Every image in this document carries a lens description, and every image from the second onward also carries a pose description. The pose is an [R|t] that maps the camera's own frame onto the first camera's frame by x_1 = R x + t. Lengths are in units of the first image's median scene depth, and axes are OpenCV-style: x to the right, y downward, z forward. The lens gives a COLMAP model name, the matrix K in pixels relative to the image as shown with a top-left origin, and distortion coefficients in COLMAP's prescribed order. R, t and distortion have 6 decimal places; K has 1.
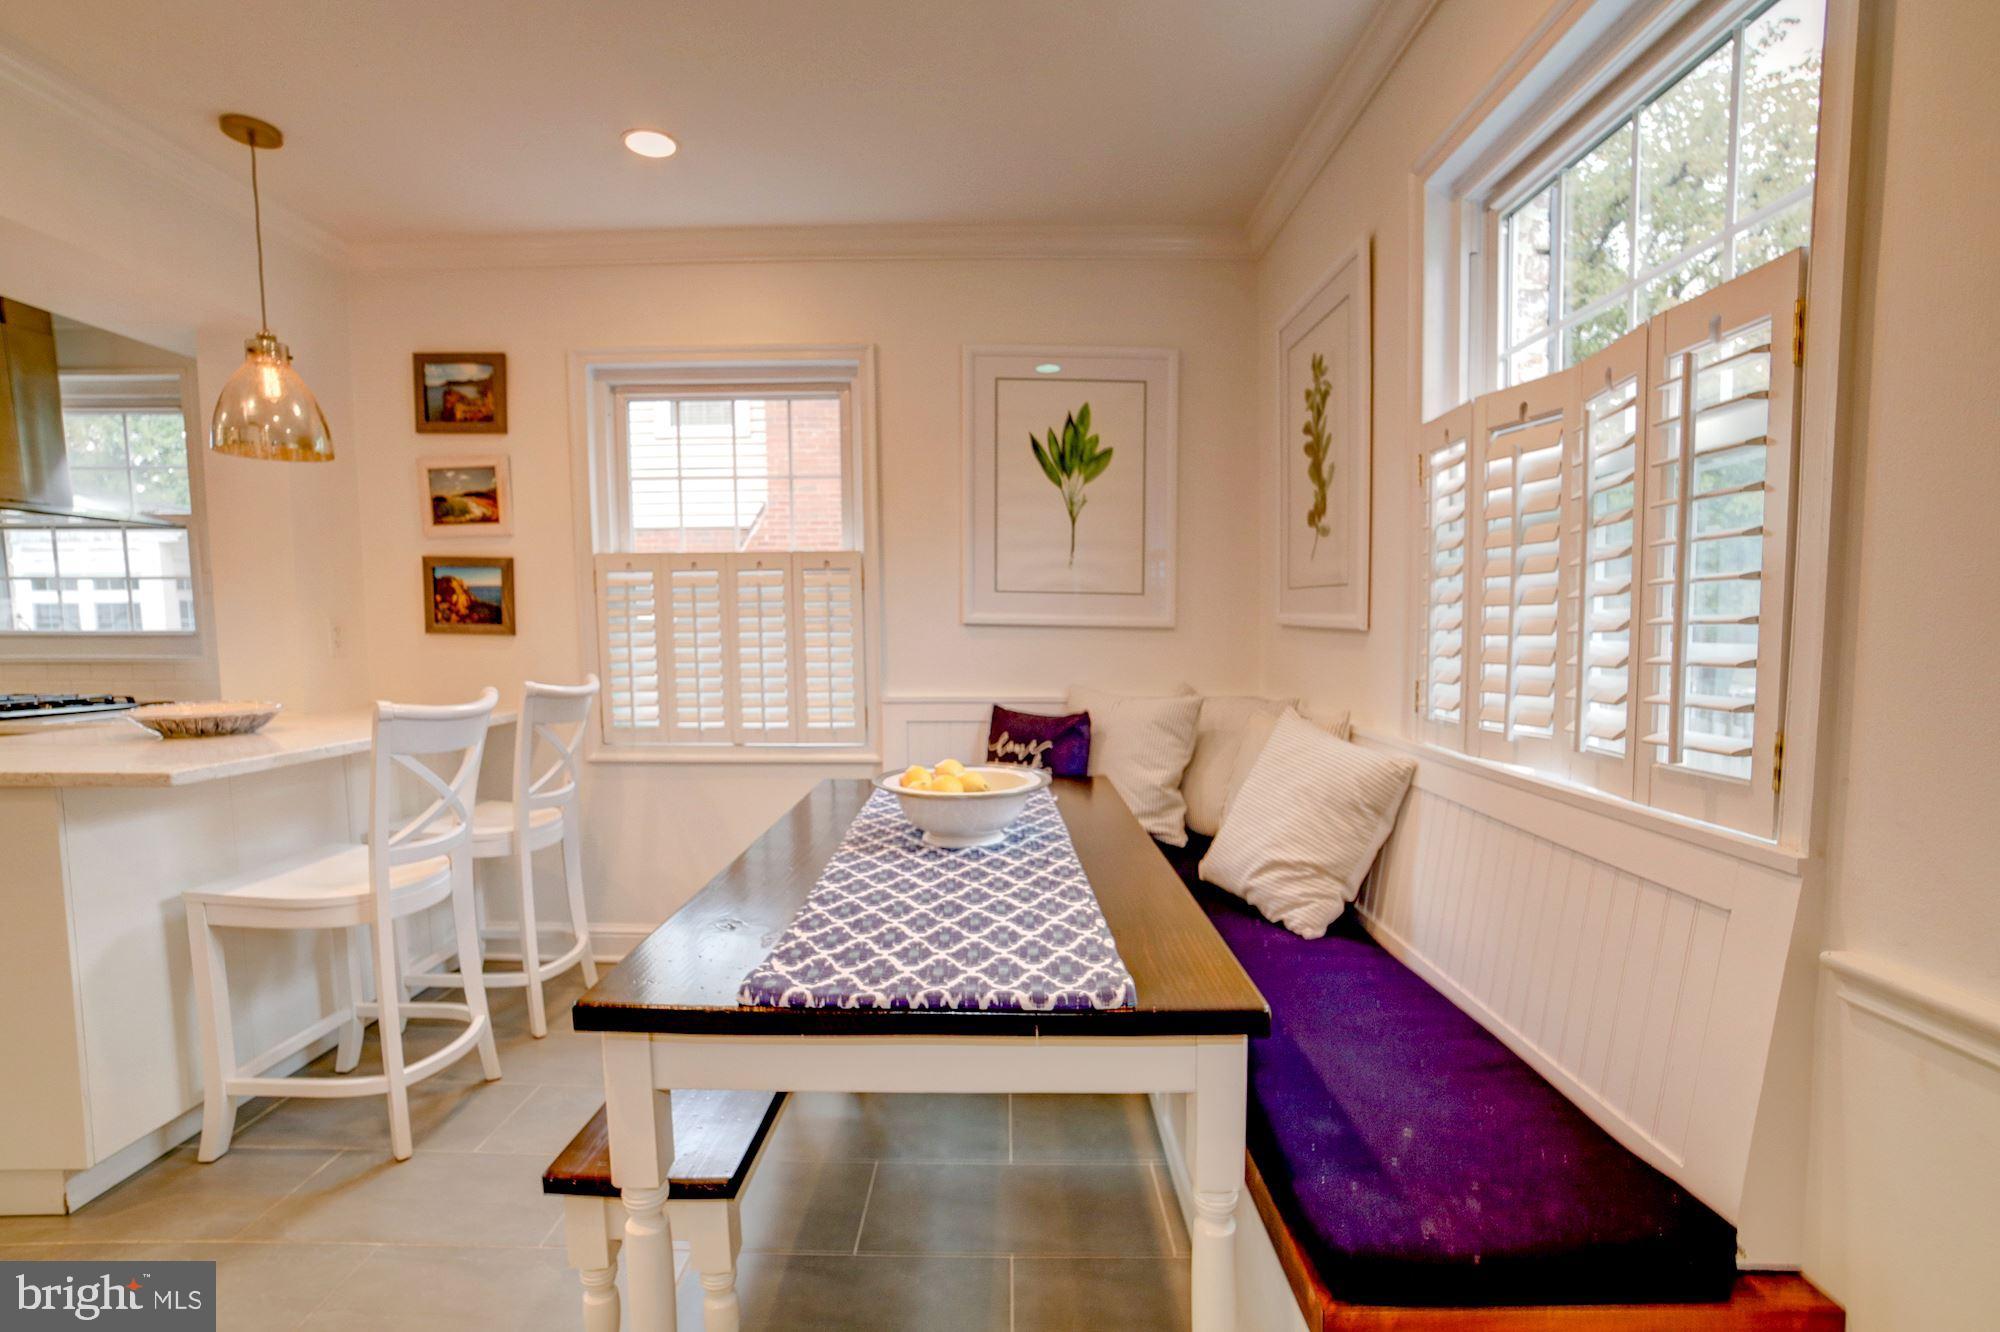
lens RADIAL K [[910.4, 0, 952.0], [0, 910.4, 690.0], [0, 0, 1]] dist [-0.017292, 0.002567]
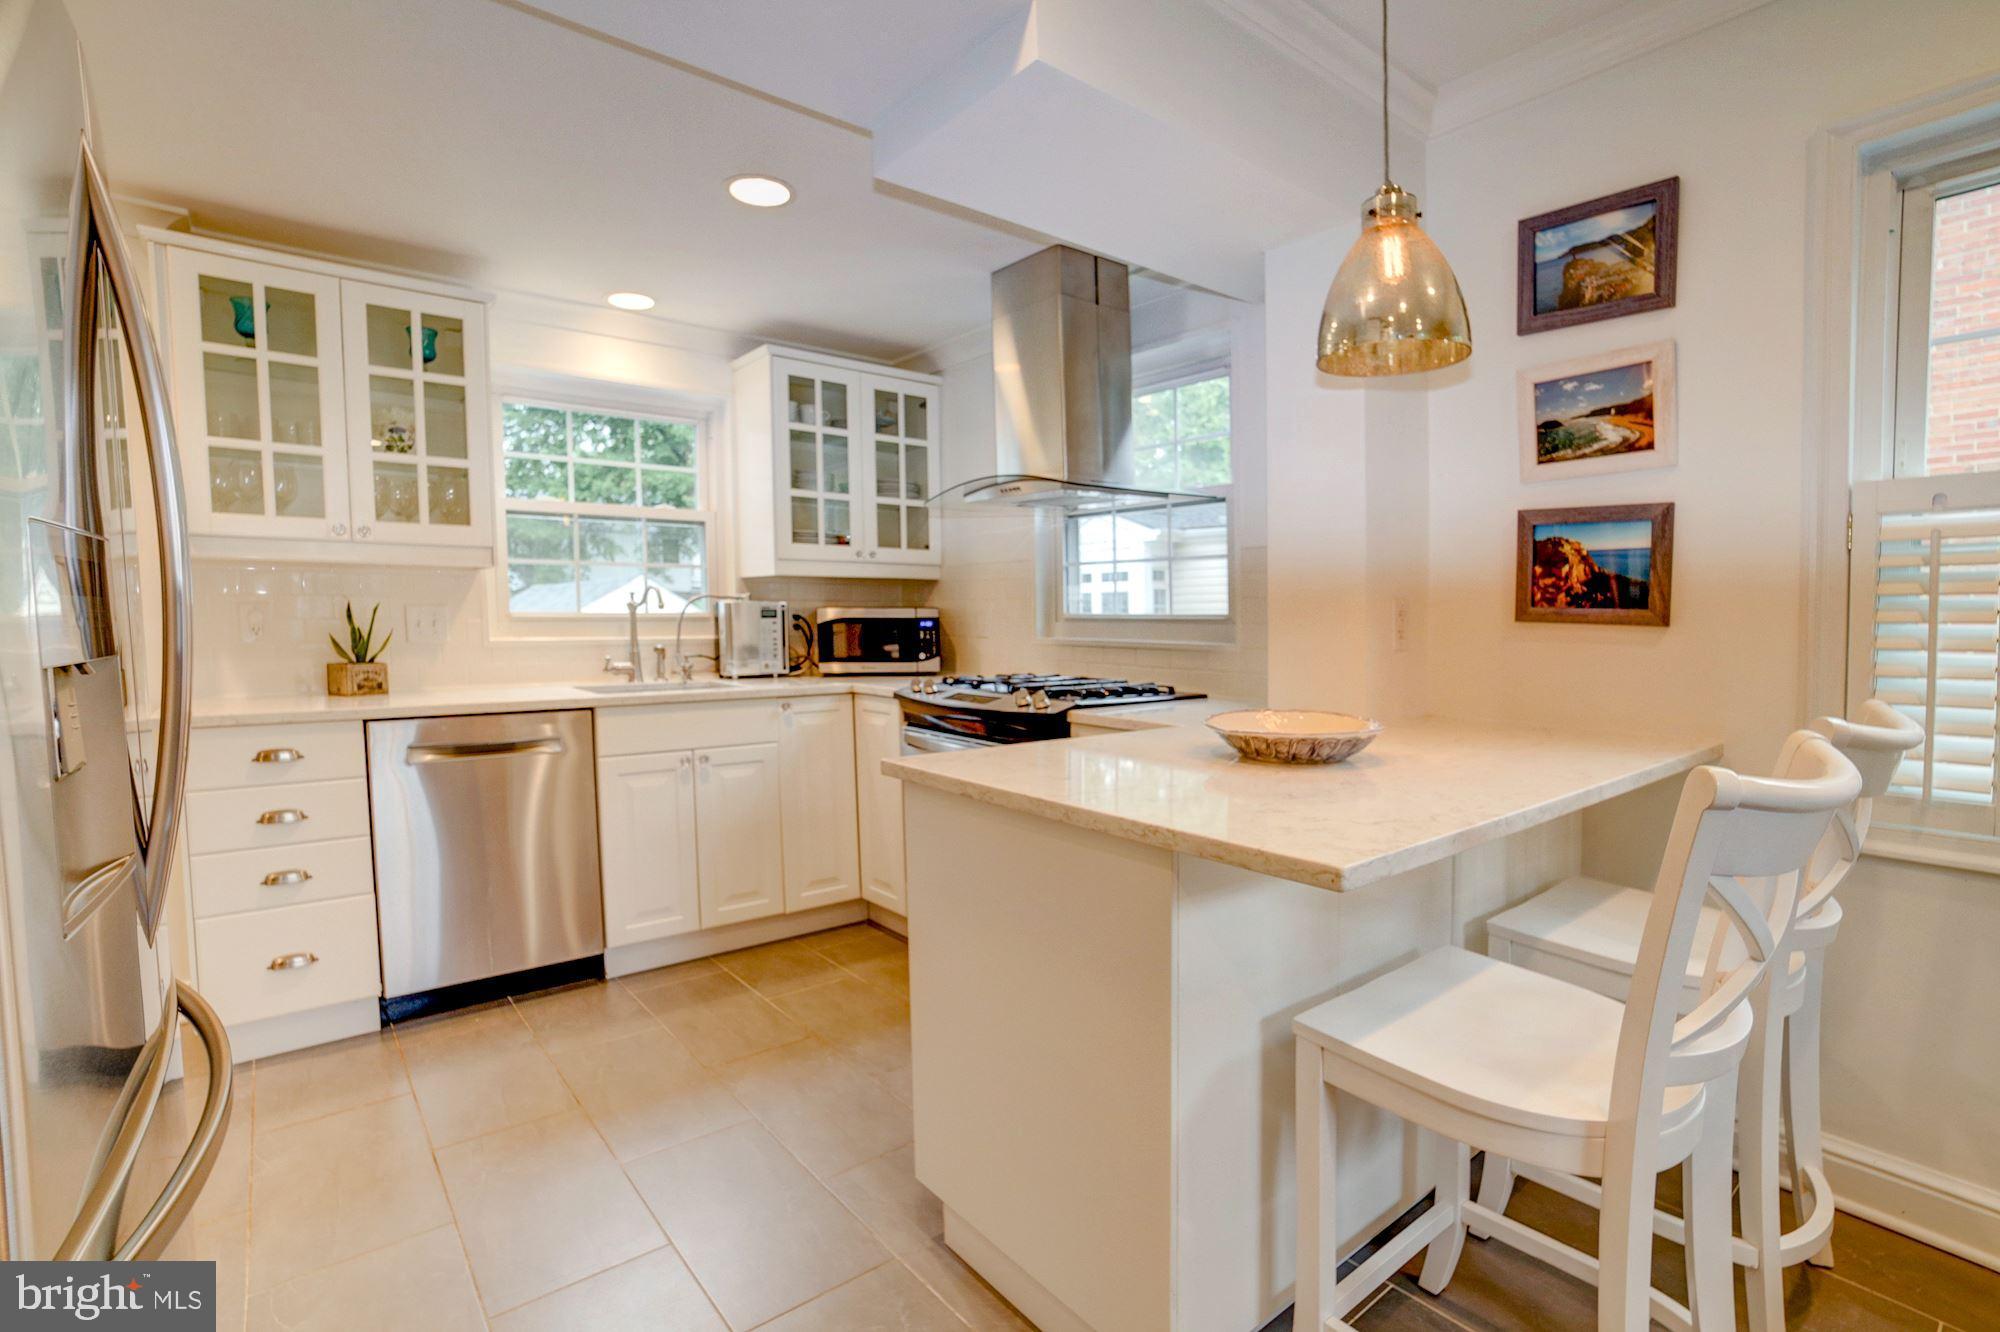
lens RADIAL K [[960.9, 0, 985.4], [0, 960.9, 669.6], [0, 0, 1]] dist [-0.035165, -0.000861]
pose [[0.640377, 0.047097, -0.766615, -0.285204], [-0.055283, 0.998356, 0.015154, -0.014590], [0.766068, 0.032677, 0.641928, 0.224479]]
